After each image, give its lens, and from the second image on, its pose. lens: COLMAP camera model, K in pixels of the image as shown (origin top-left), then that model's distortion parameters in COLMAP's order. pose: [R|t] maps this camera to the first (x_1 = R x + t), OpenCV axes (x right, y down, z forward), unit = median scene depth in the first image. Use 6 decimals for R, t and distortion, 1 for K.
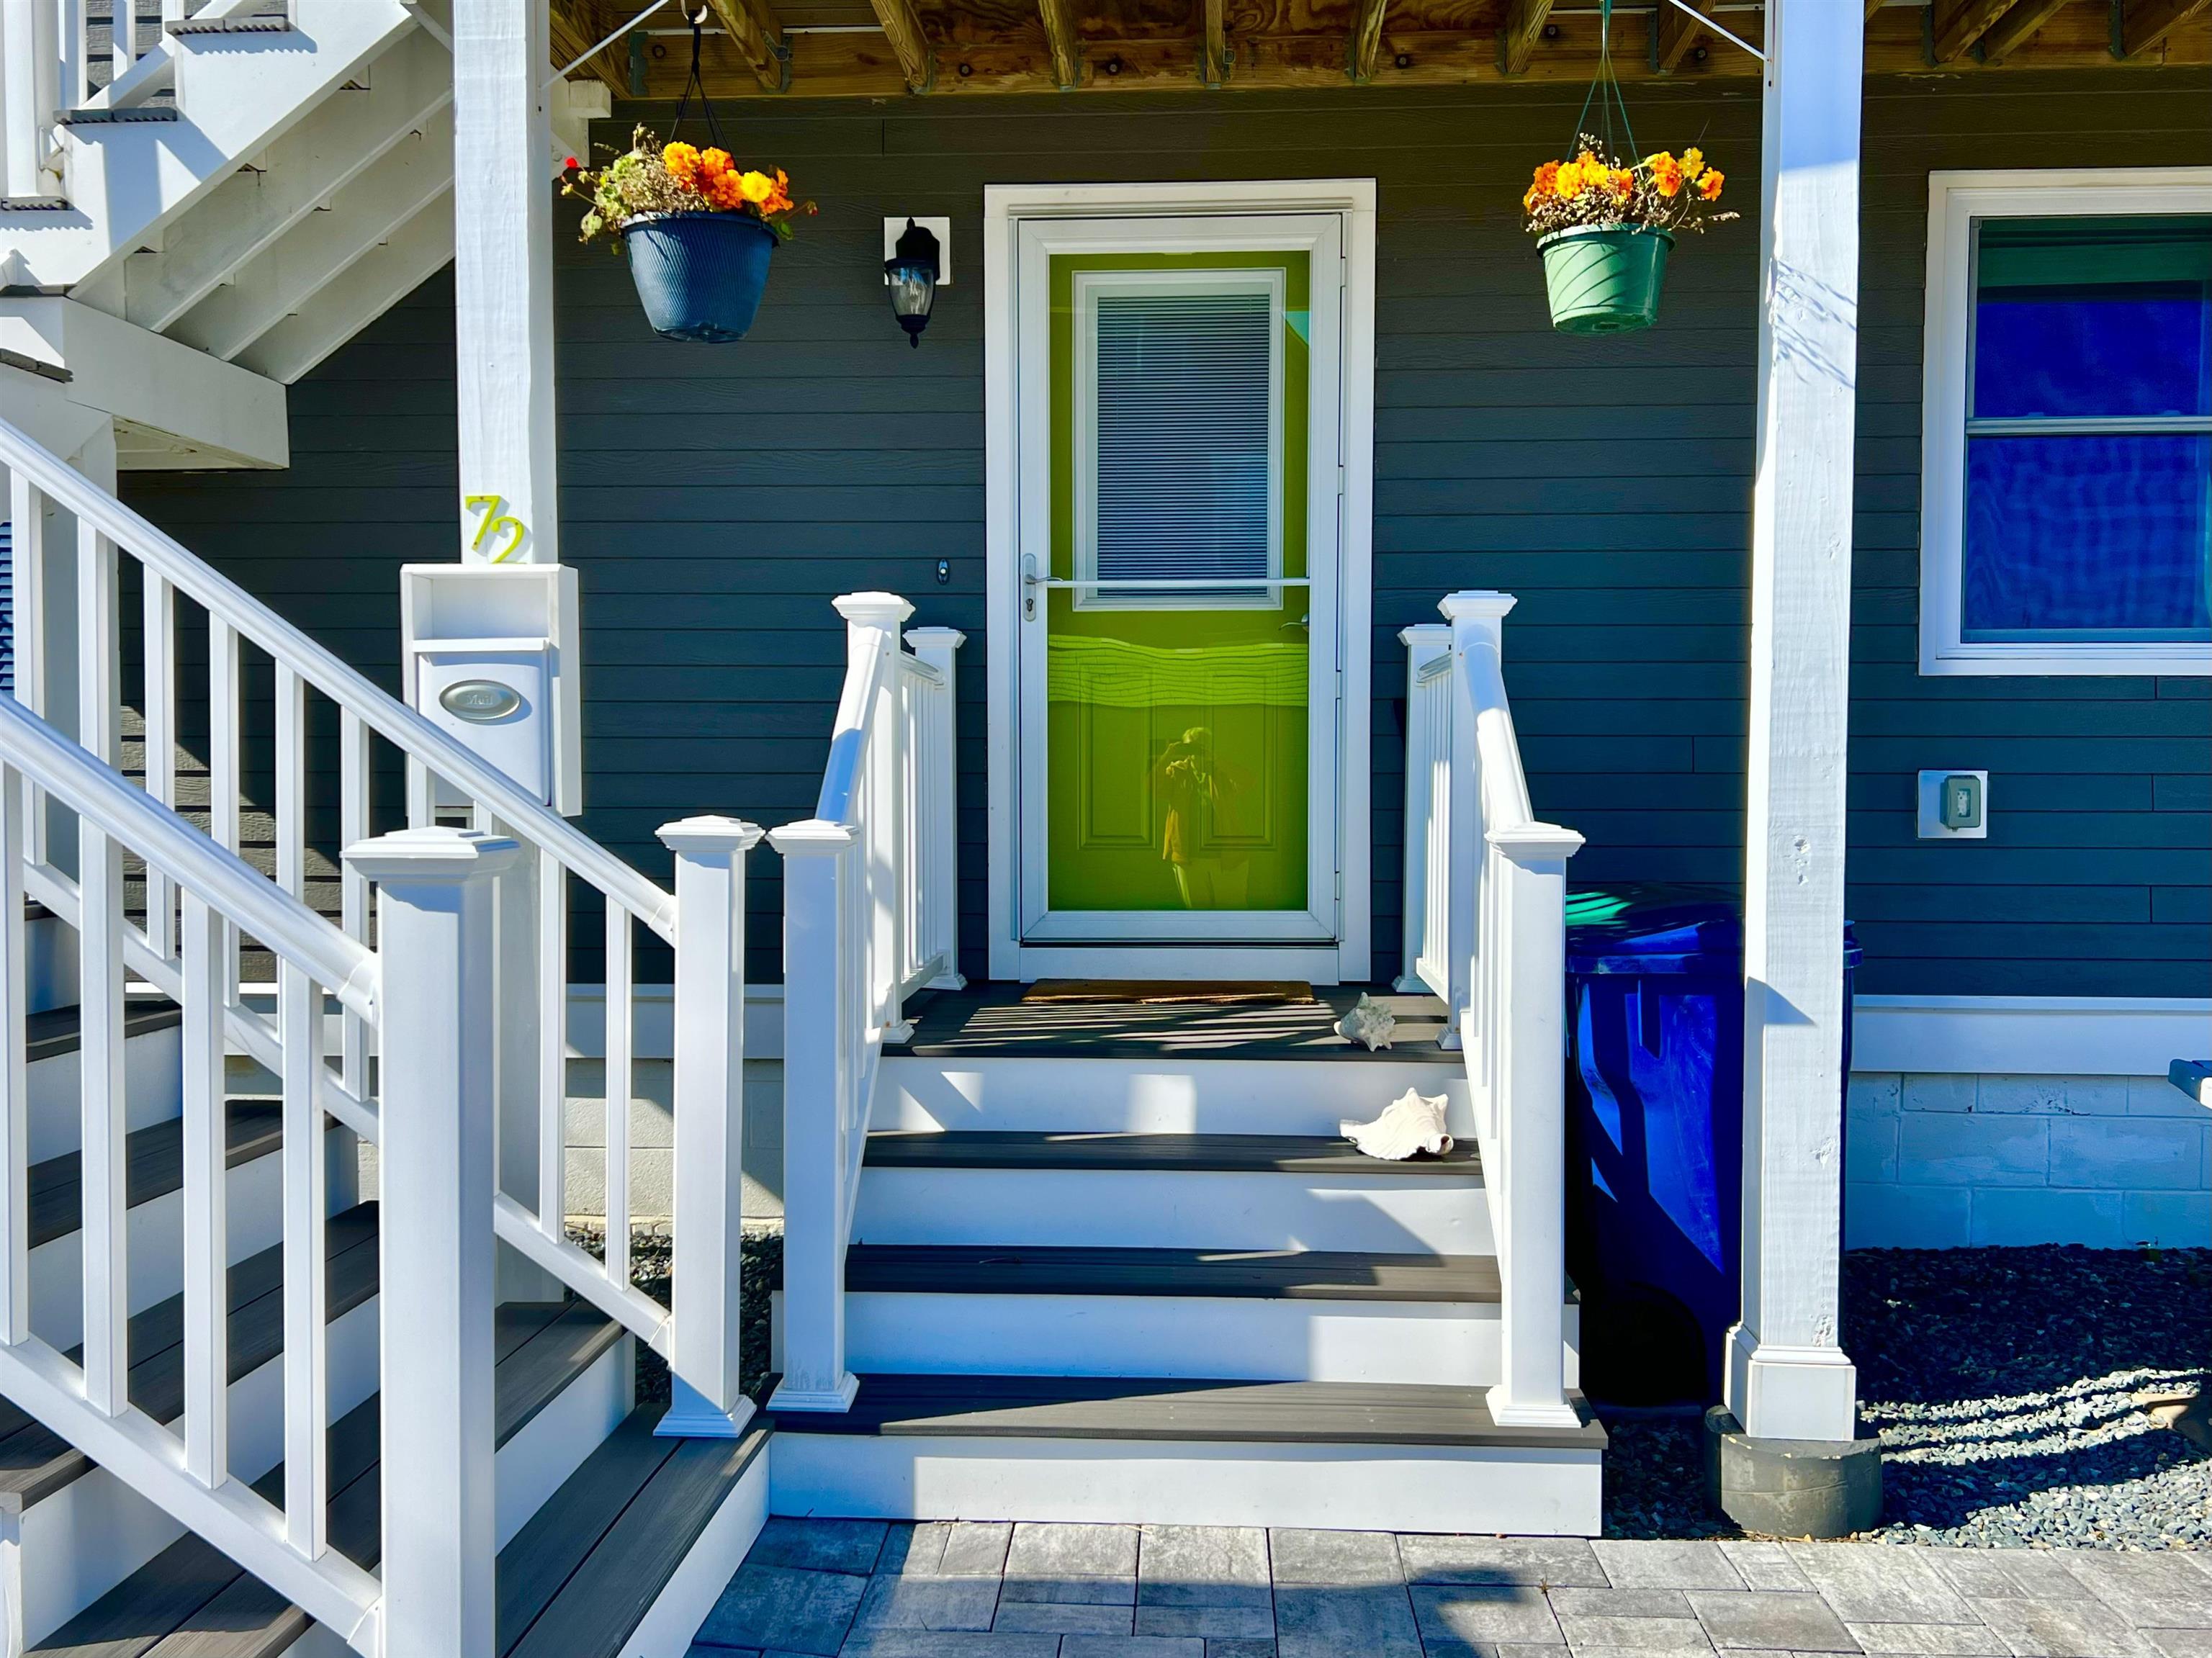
lens RADIAL K [[2002.4, 0, 1094.2], [0, 2002.4, 828.8], [0, 0, 1]] dist [0.029391, 0.000000]
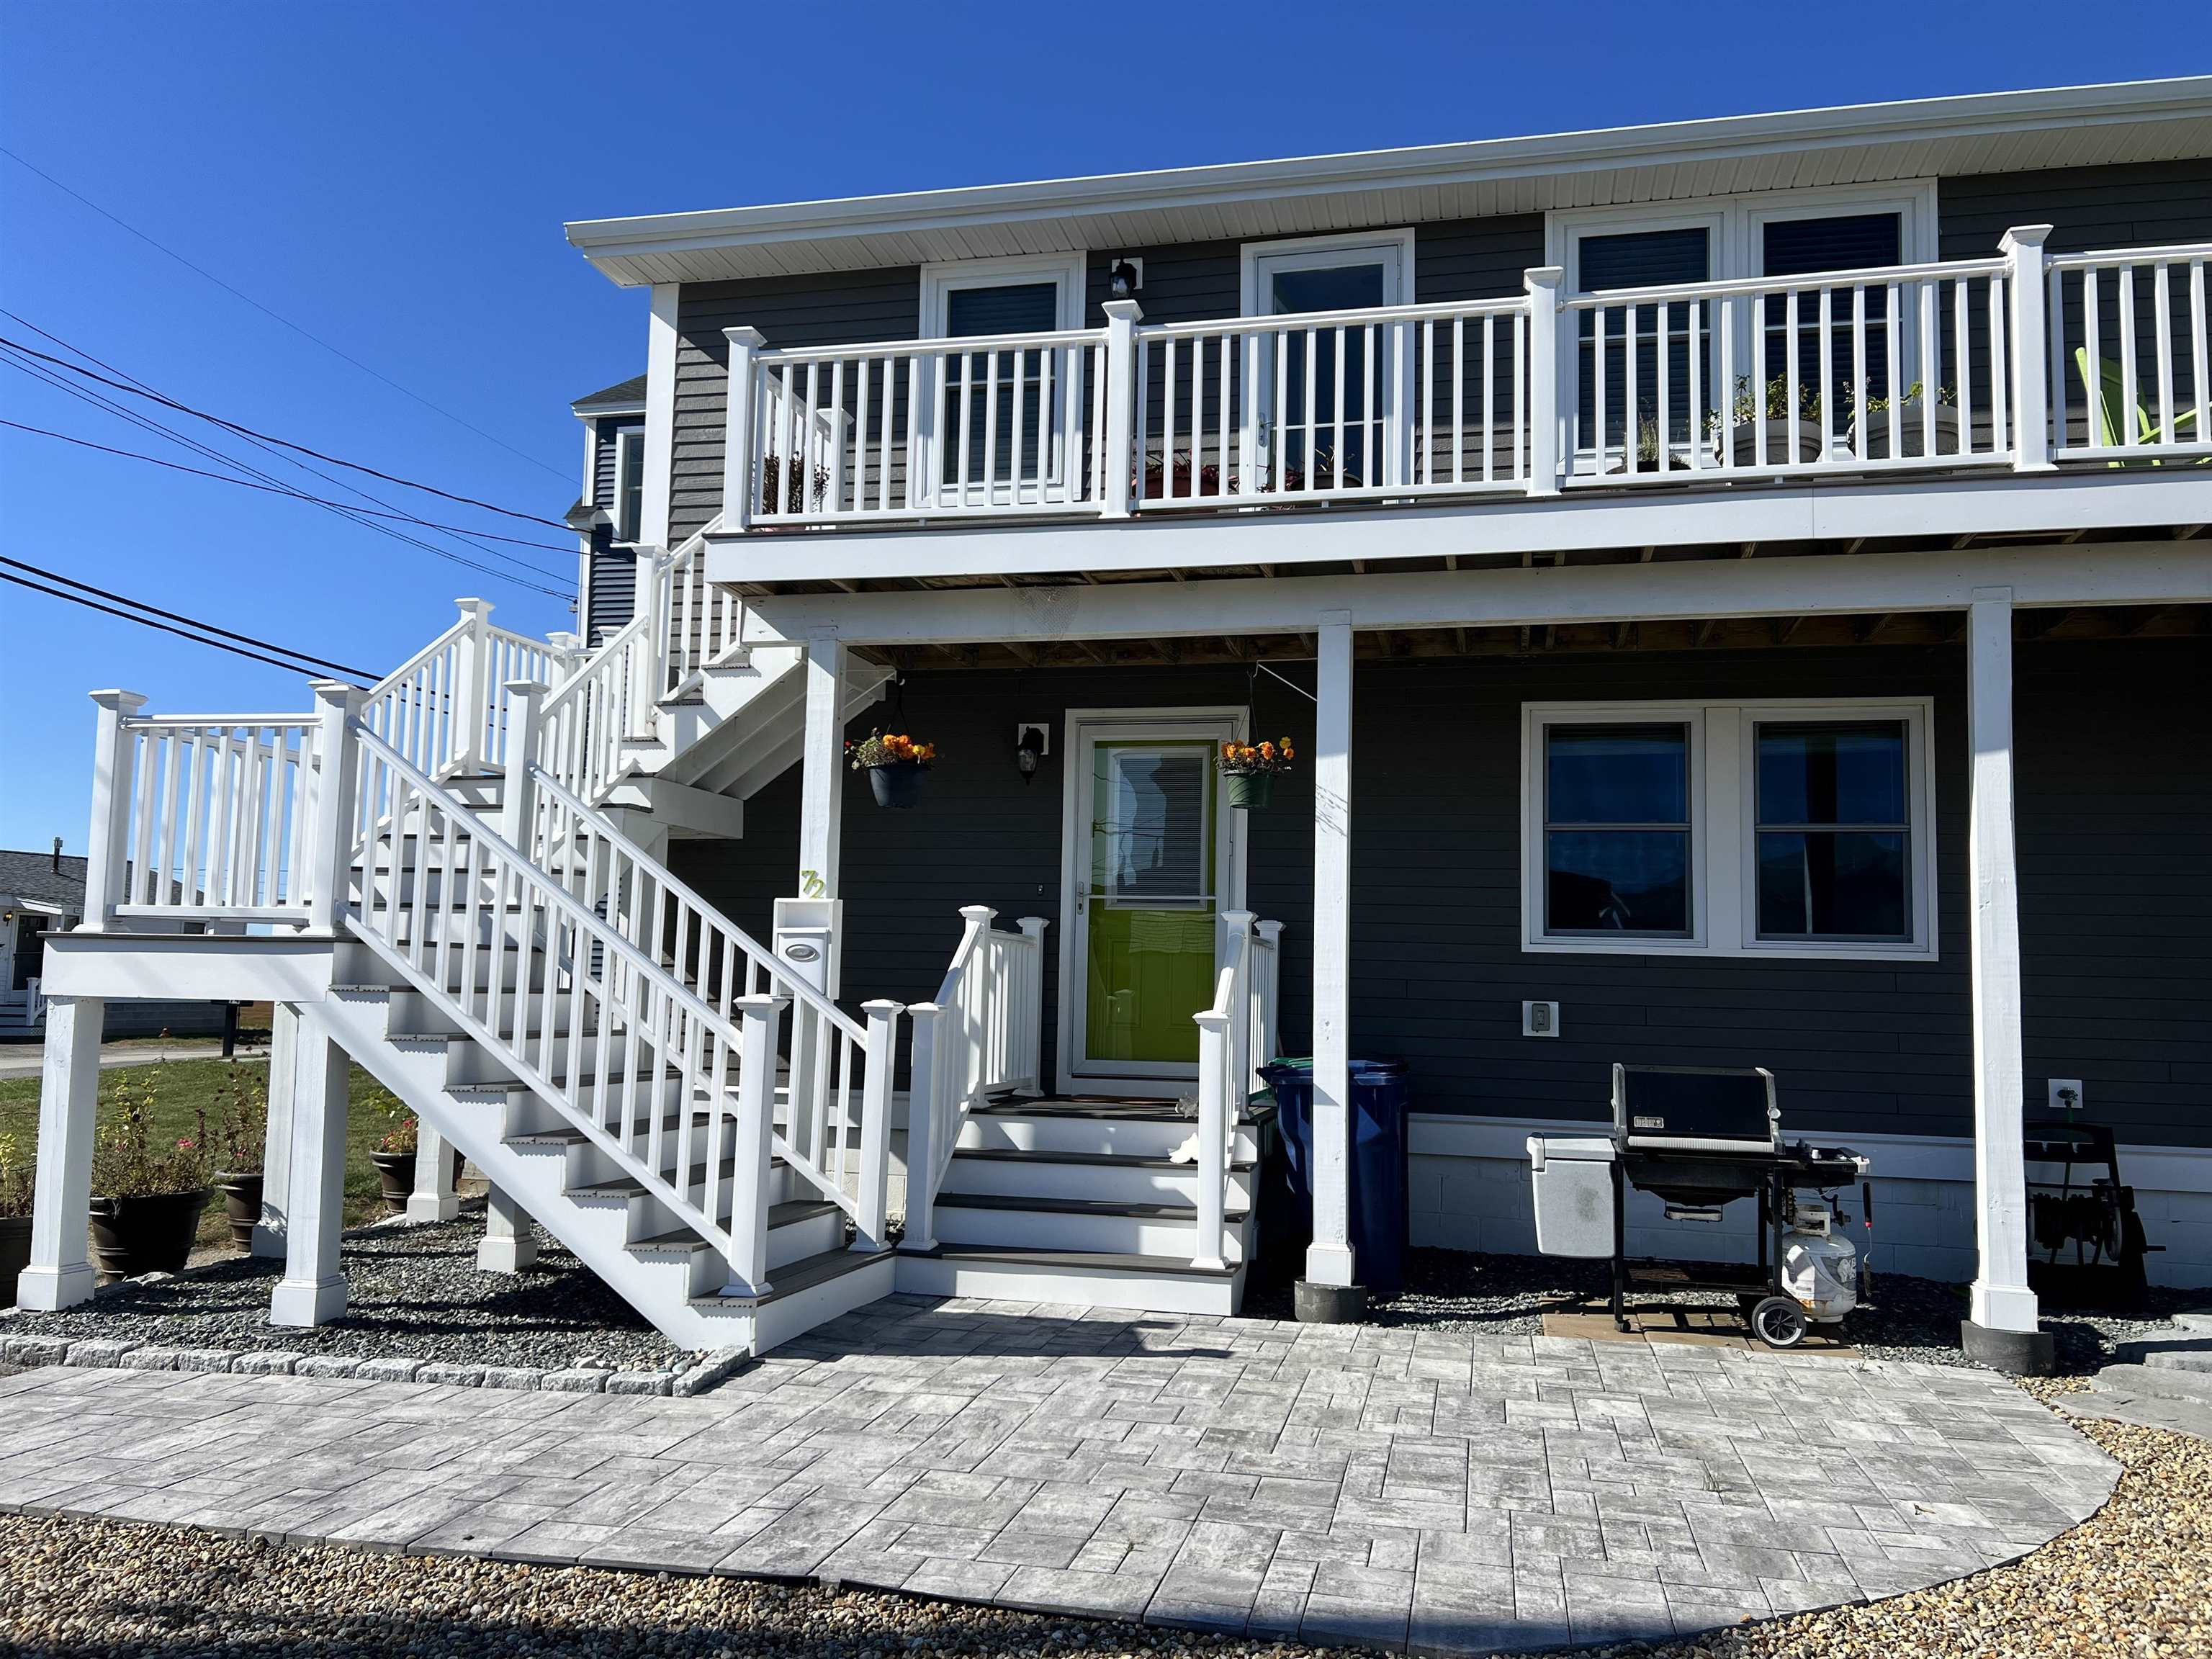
lens RADIAL K [[1623.4, 0, 1113.7], [0, 1623.4, 817.4], [0, 0, 1]] dist [0.050644, -0.034237]
pose [[0.986987, 0.007218, -0.160639, 0.388244], [-0.029925, 0.989786, -0.139384, 0.039219], [0.157992, 0.142378, 0.977122, -0.908746]]
